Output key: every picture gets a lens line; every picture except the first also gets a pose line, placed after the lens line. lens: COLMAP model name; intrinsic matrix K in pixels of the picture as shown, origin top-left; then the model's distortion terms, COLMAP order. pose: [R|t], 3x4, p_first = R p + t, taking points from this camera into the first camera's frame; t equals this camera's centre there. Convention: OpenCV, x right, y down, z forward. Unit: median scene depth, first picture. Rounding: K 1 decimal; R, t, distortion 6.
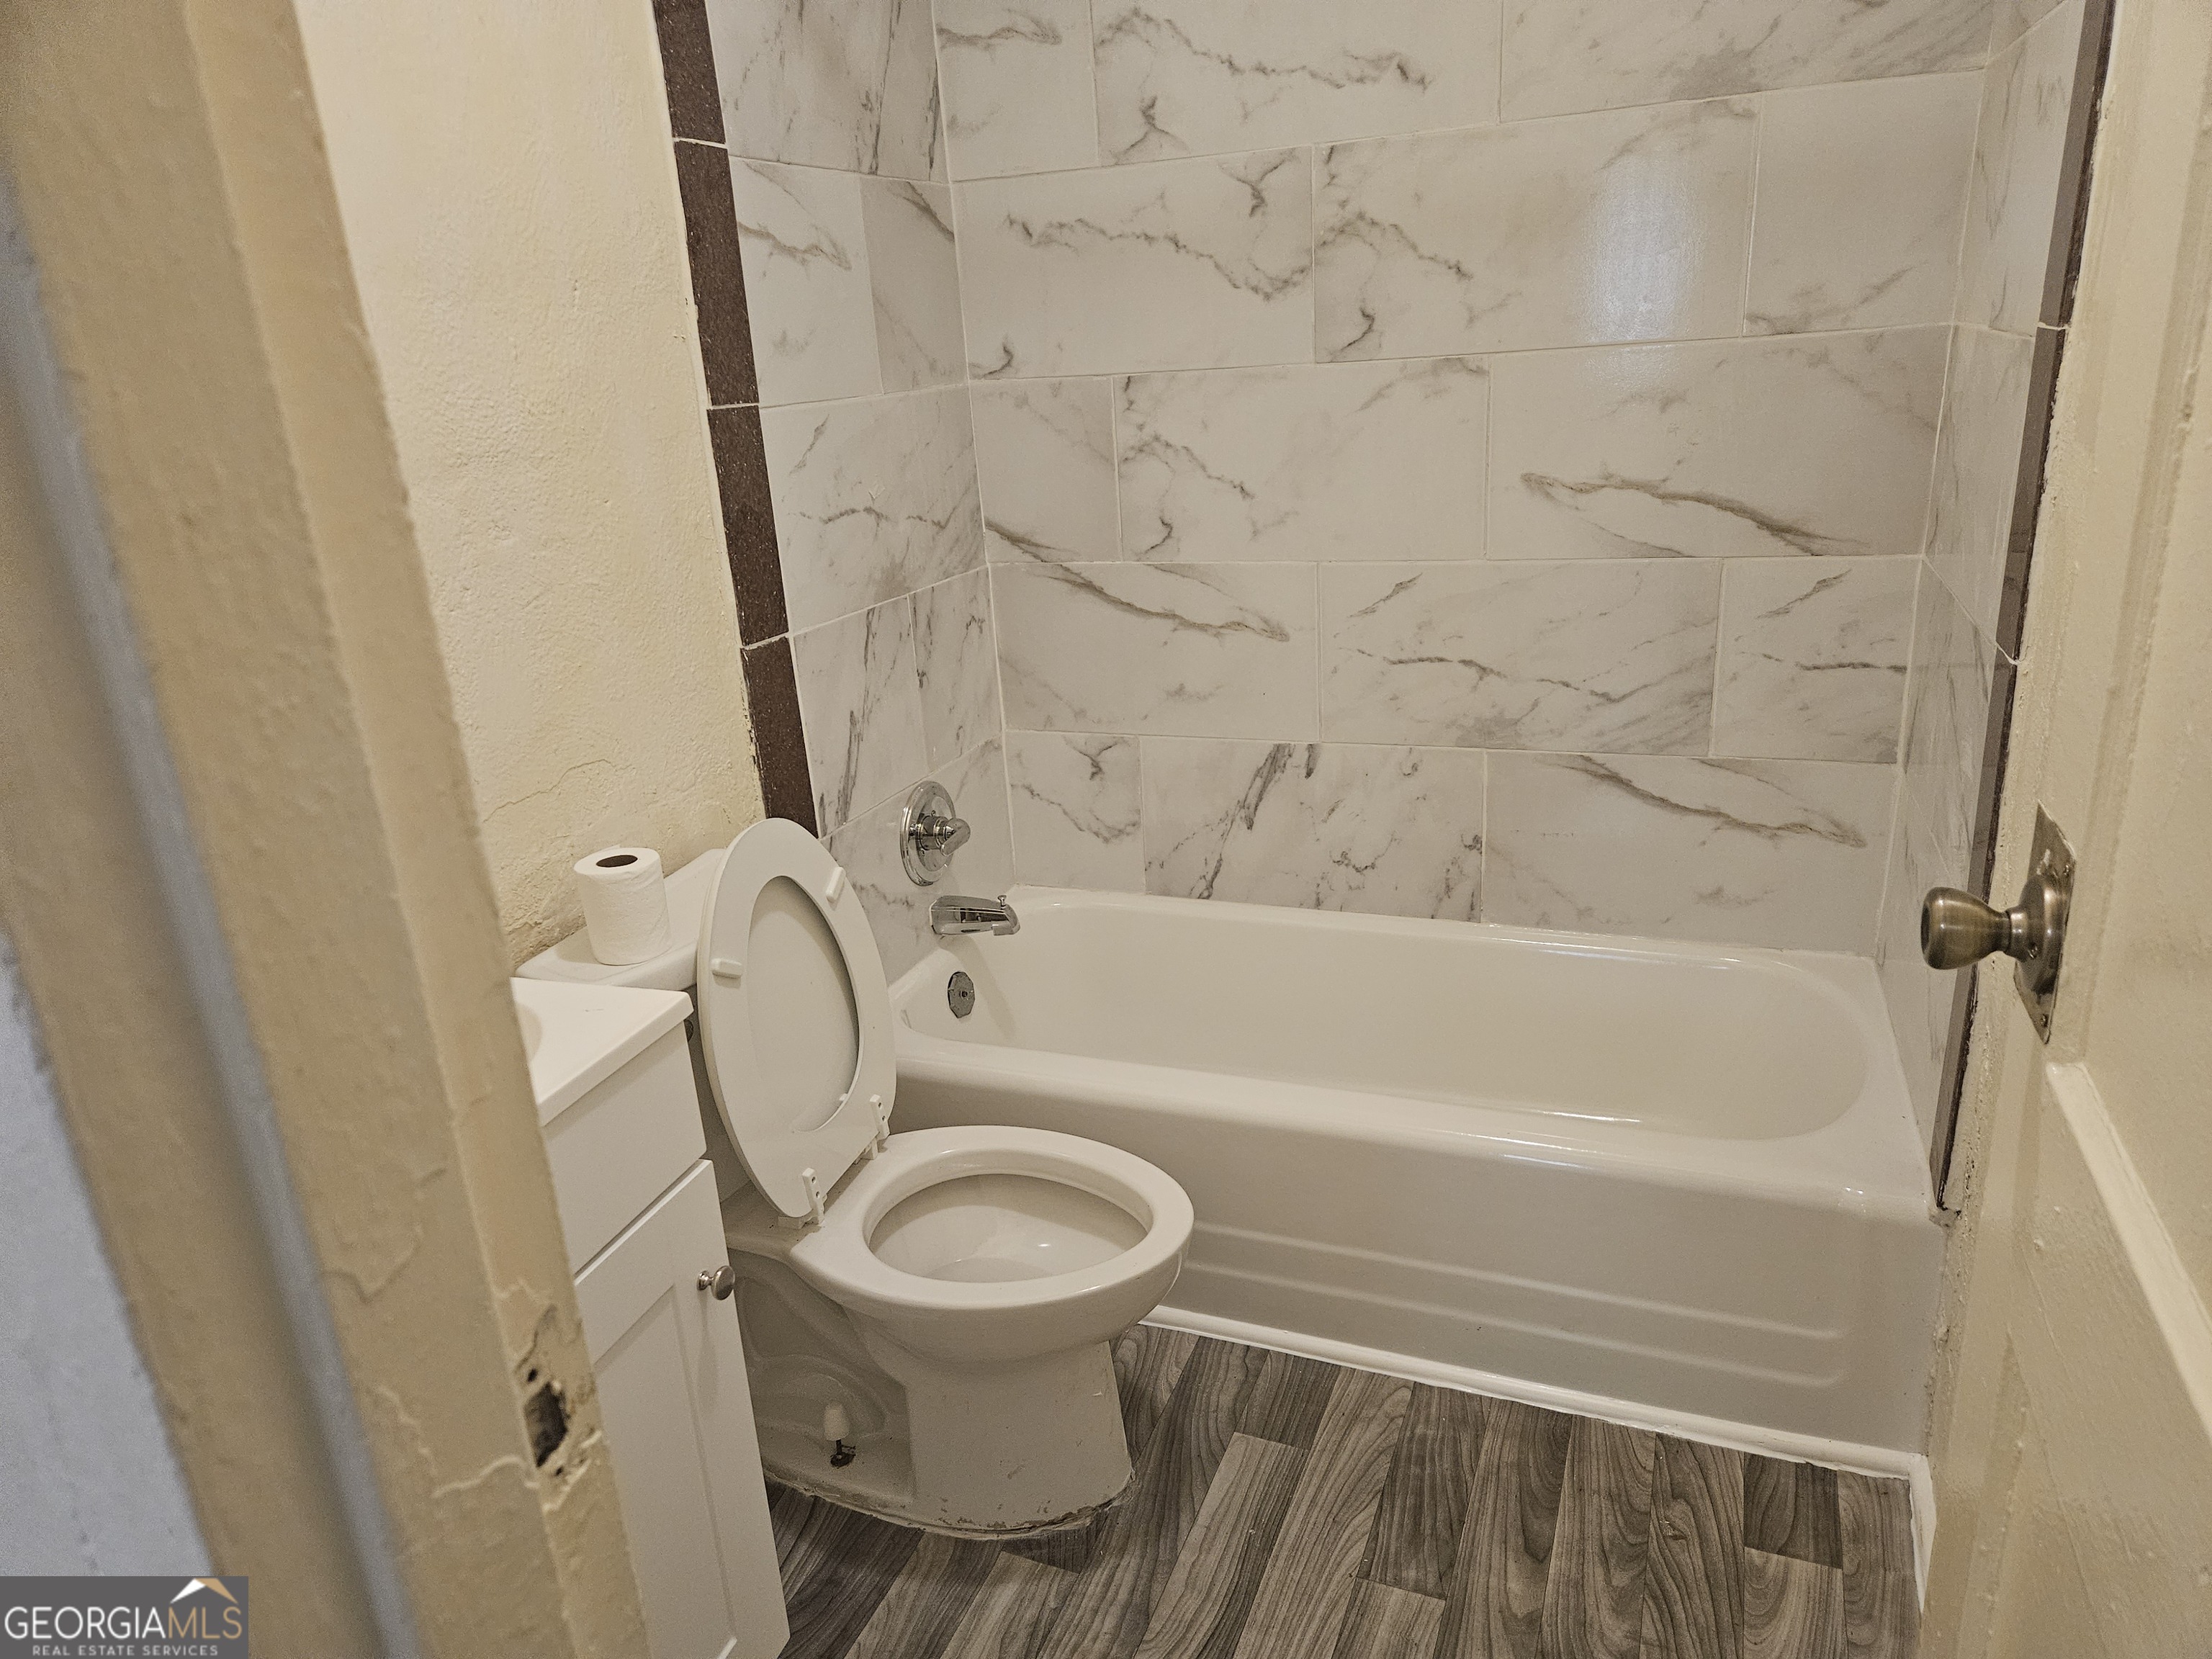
lens RADIAL K [[1471.5, 0, 1106.0], [0, 1471.5, 829.5], [0, 0, 1]] dist [0.089809, -0.080834]
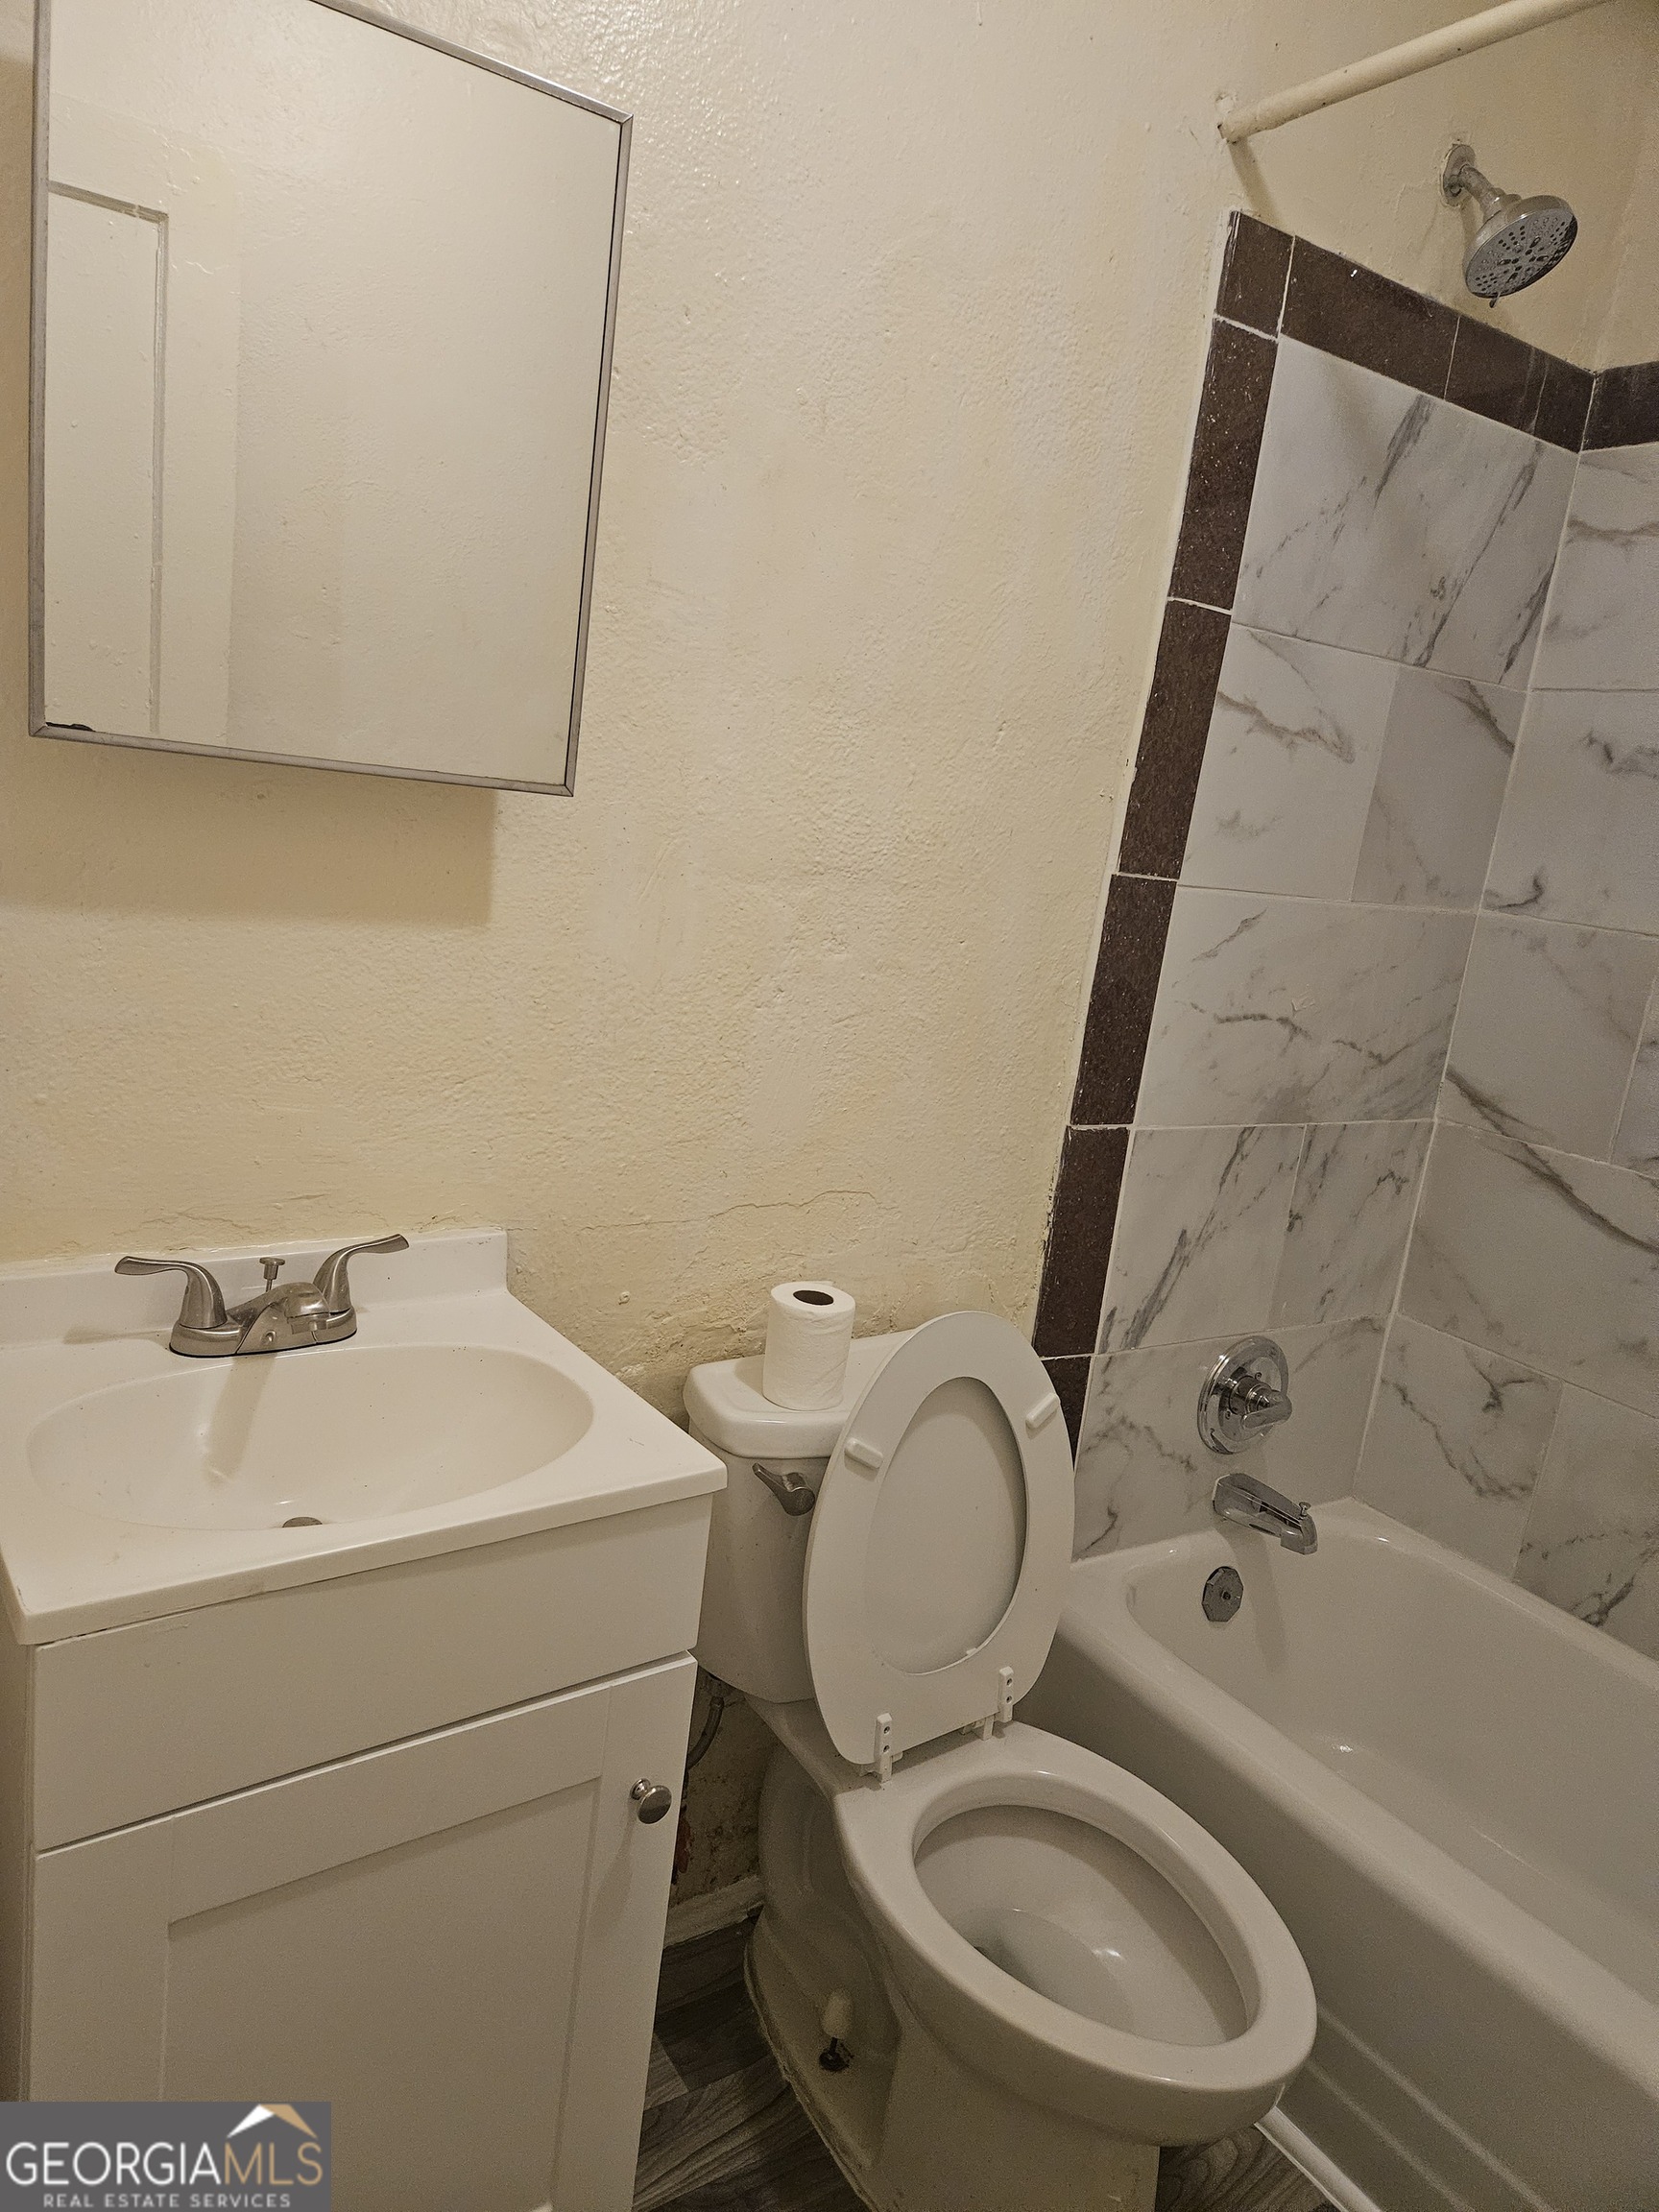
lens RADIAL K [[1471.5, 0, 807.1], [0, 1471.5, 1112.6], [0, 0, 1]] dist [0.089809, -0.080834]
pose [[0.803497, 0.279719, -0.525499, 0.087042], [-0.344518, 0.938383, -0.027280, -0.043229], [0.485489, 0.202963, 0.850357, 0.127234]]
